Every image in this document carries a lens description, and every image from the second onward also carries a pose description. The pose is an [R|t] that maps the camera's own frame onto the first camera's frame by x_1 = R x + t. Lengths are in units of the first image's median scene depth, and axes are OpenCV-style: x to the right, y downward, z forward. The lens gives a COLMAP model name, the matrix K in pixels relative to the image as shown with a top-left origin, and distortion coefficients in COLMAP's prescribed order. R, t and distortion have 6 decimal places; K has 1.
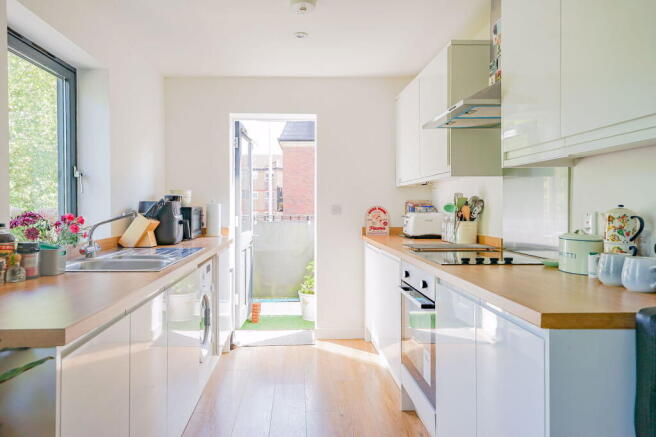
lens RADIAL K [[441.4, 0, 319.5], [0, 441.4, 206.2], [0, 0, 1]] dist [0.000842, -0.002891]
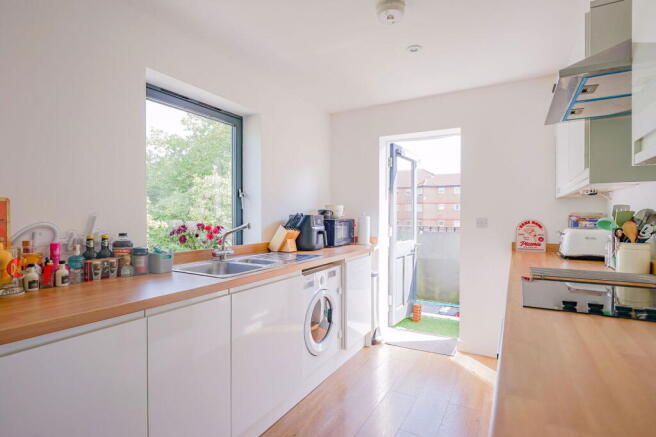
lens RADIAL K [[339.7, 0, 324.2], [0, 339.7, 218.5], [0, 0, 1]] dist [-0.022050, -0.000214]
pose [[0.835865, 0.008463, -0.548870, 0.172804], [-0.003429, 0.999942, 0.010195, -0.009051], [0.548925, -0.006639, 0.835845, 0.206099]]
